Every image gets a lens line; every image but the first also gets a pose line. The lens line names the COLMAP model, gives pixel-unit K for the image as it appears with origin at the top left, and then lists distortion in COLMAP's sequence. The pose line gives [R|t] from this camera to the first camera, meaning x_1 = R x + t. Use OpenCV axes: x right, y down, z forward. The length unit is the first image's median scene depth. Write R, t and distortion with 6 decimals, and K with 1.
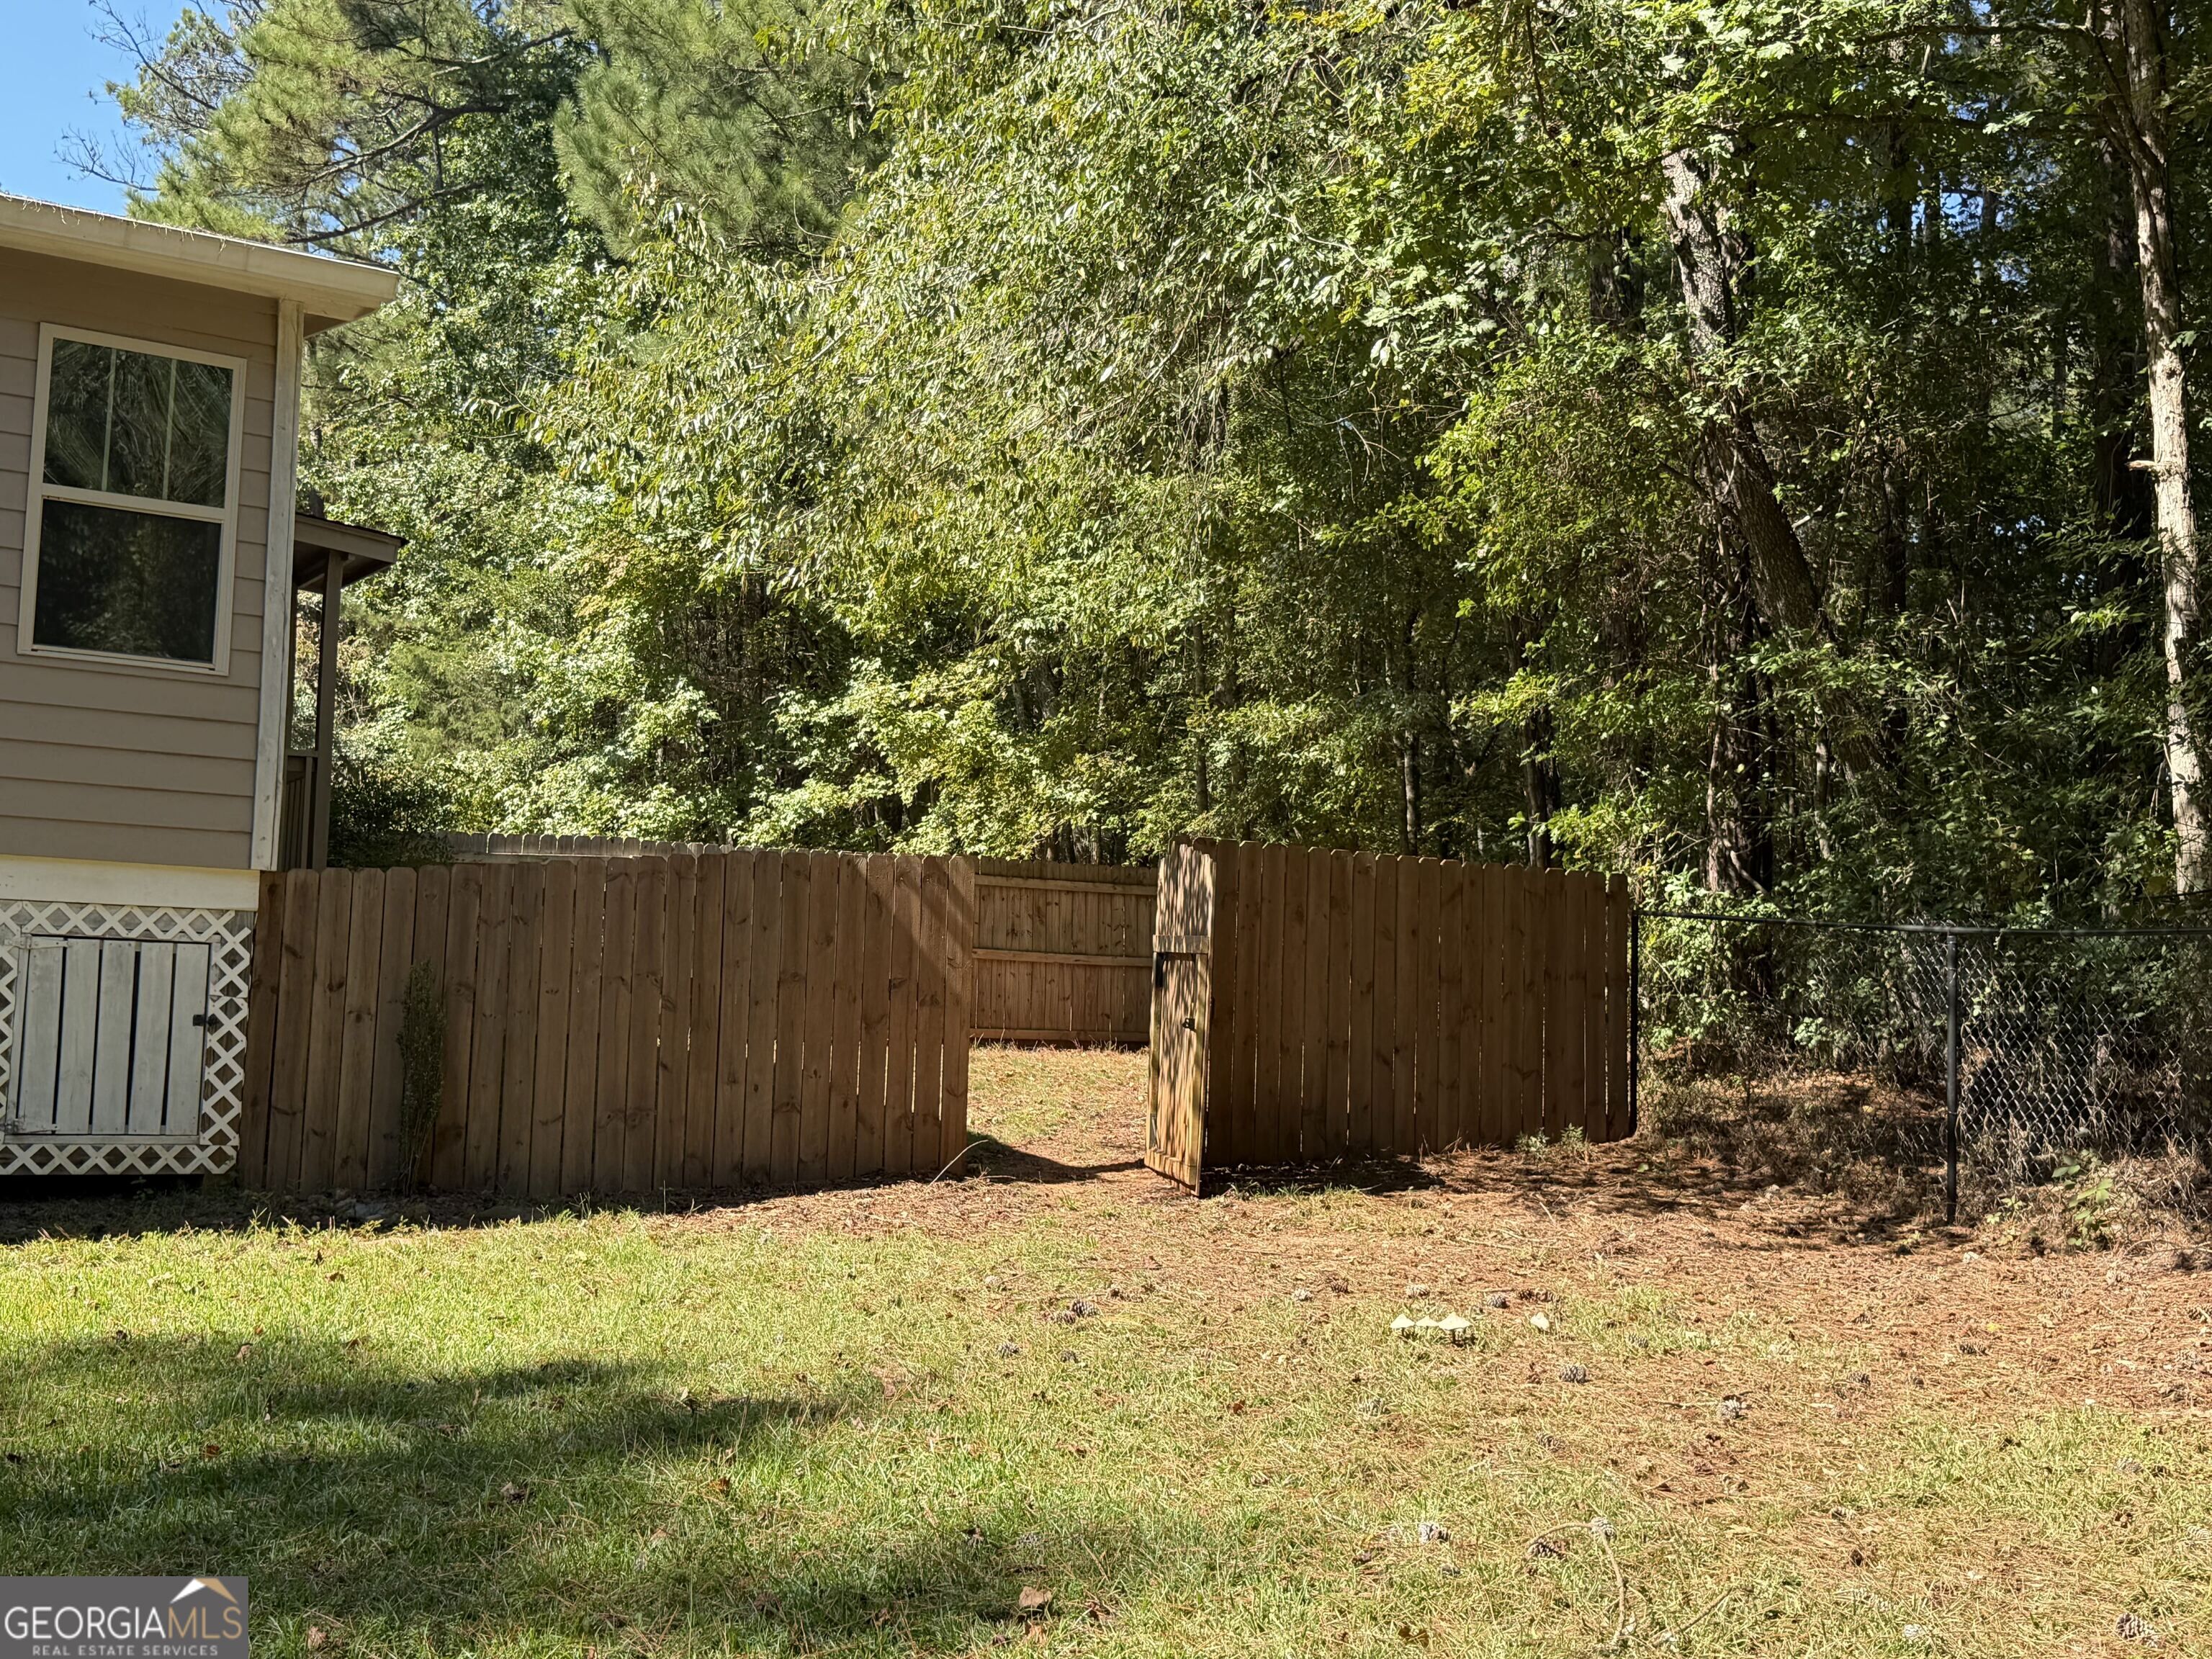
lens RADIAL K [[2347.1, 0, 1106.0], [0, 2347.1, 829.5], [0, 0, 1]] dist [0.085752, -0.001636]
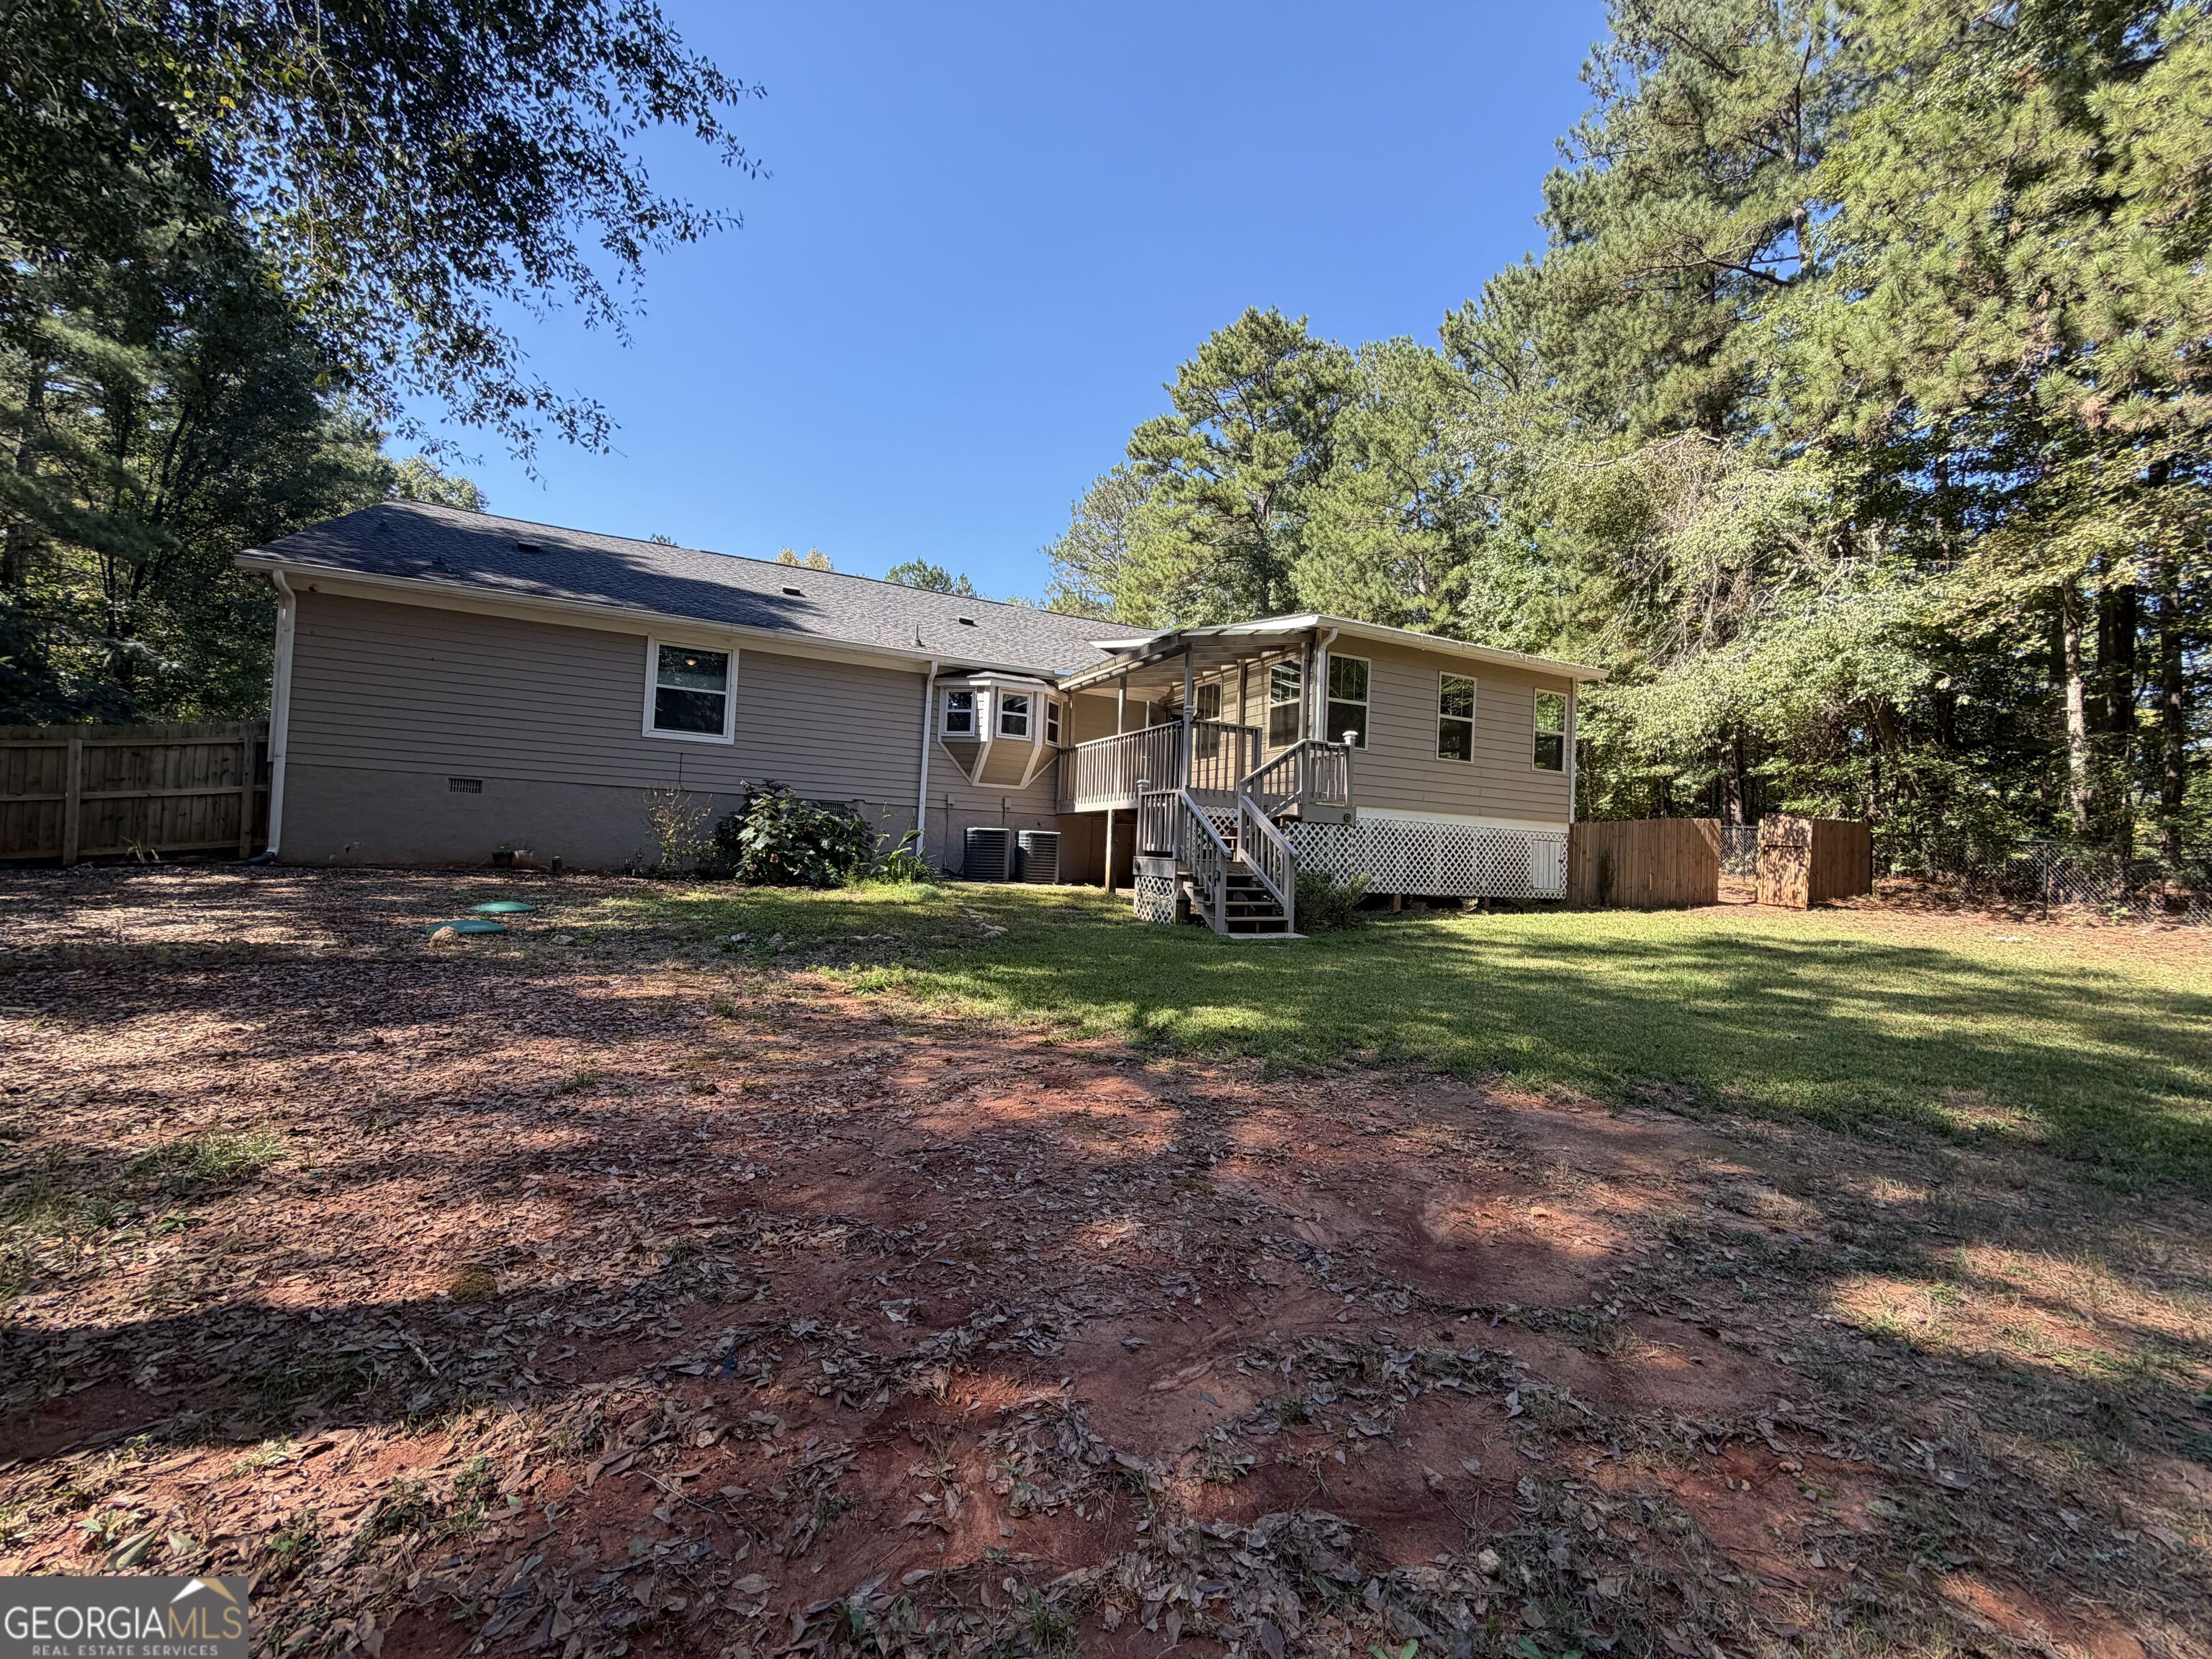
lens RADIAL K [[883.4, 0, 1099.1], [0, 883.4, 830.7], [0, 0, 1]] dist [-0.000177, 0.000790]
pose [[0.991565, 0.007221, -0.129411, -0.935981], [0.000023, 0.998437, 0.055888, -0.052264], [0.129613, -0.055420, 0.990015, -0.564861]]
